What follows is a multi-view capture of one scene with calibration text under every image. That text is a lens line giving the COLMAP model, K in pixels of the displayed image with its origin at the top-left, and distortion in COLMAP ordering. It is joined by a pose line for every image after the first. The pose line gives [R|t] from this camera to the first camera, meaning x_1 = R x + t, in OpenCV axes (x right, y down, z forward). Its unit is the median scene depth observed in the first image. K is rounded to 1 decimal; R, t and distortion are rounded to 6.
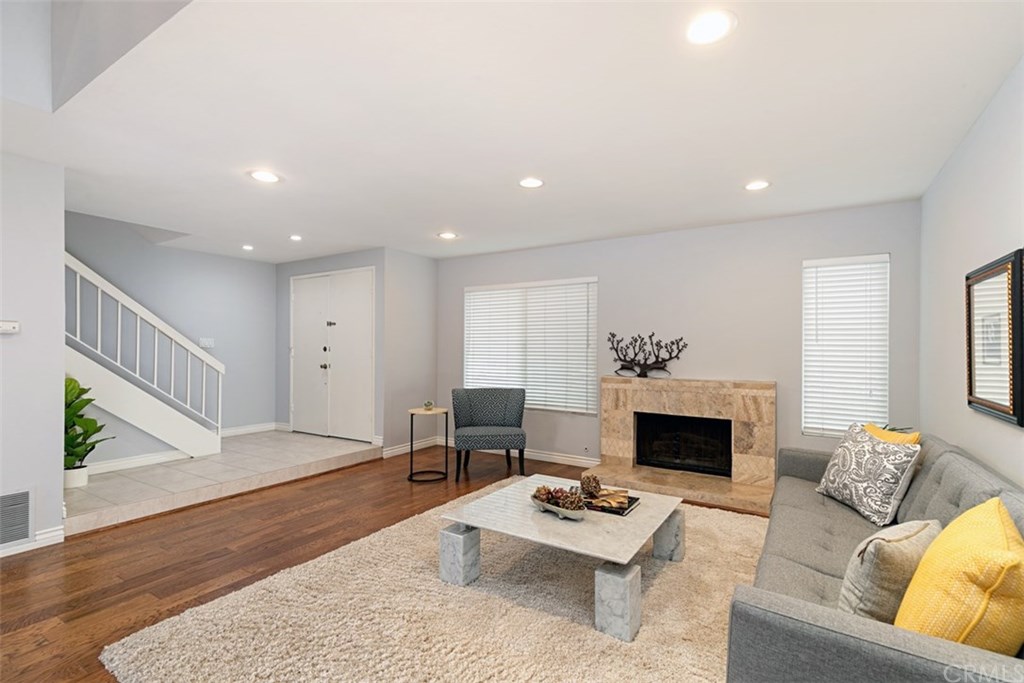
lens RADIAL K [[475.3, 0, 512.0], [0, 475.3, 341.5], [0, 0, 1]] dist [0.001502, -0.000121]
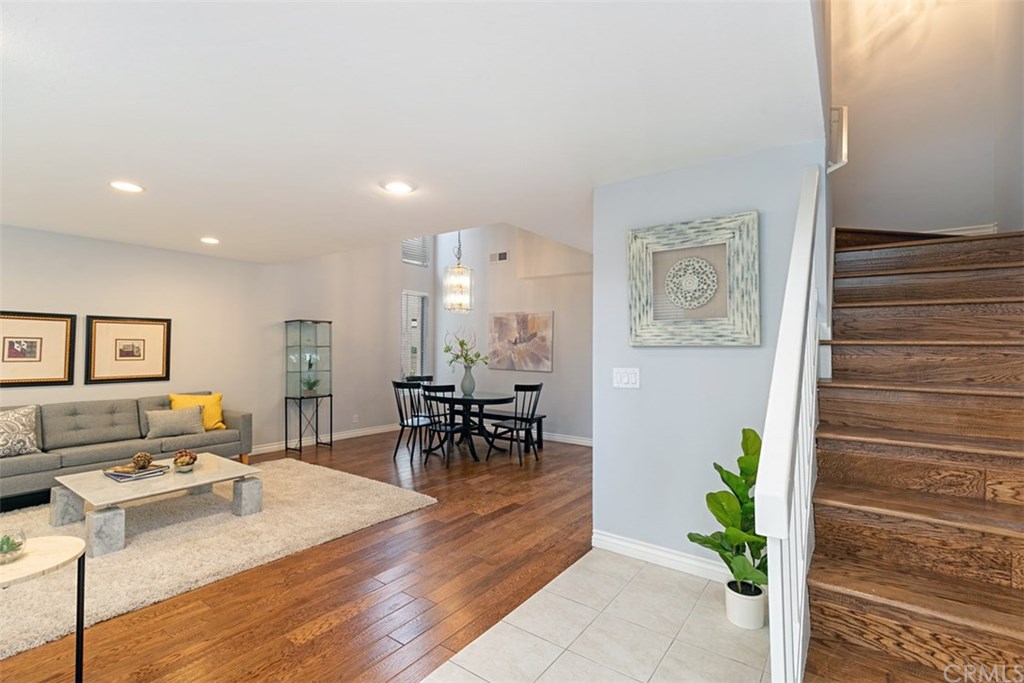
lens RADIAL K [[460.4, 0, 529.6], [0, 460.4, 333.1], [0, 0, 1]] dist [0.000779, -0.000196]
pose [[-0.999481, -0.015141, 0.028443, -0.552725], [-0.016408, 0.998858, -0.044874, -0.006856], [-0.027731, -0.045317, -0.998588, 1.346733]]
